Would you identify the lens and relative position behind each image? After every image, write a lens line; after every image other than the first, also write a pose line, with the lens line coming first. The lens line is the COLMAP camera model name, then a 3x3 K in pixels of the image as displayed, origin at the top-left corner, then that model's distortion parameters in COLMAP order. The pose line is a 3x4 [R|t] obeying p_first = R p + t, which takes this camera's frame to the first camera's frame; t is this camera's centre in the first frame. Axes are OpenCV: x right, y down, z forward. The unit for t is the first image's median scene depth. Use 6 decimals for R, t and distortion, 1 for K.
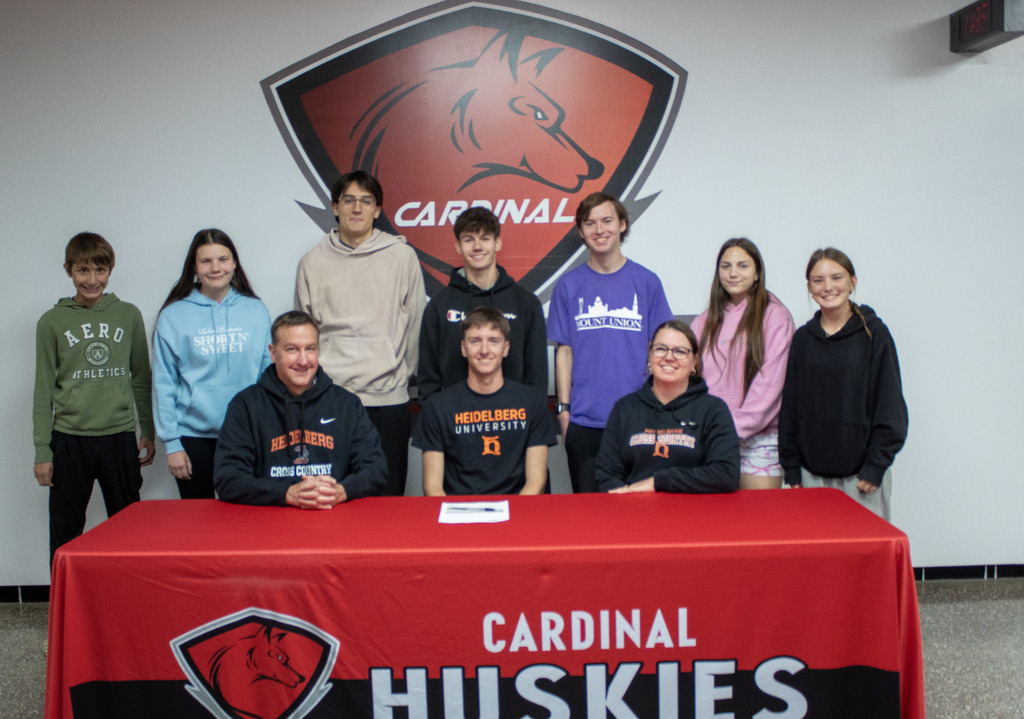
lens RADIAL K [[956.0, 0, 471.8], [0, 956.0, 358.6], [0, 0, 1]] dist [-0.041968, -0.010889]
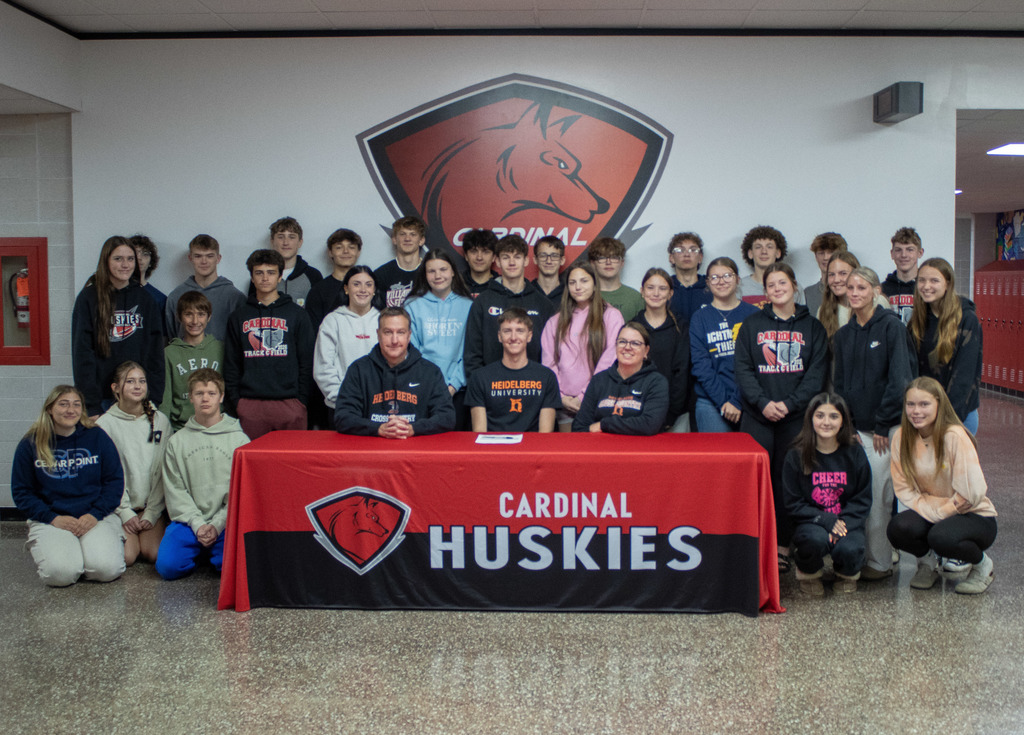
lens RADIAL K [[1003.9, 0, 512.0], [0, 1003.9, 367.5], [0, 0, 1]] dist [-0.001516, -0.000298]
pose [[0.999458, 0.024510, -0.021985, 0.064143], [-0.024551, 0.999697, -0.001621, 0.056416], [0.021938, 0.002160, 0.999757, -0.697334]]
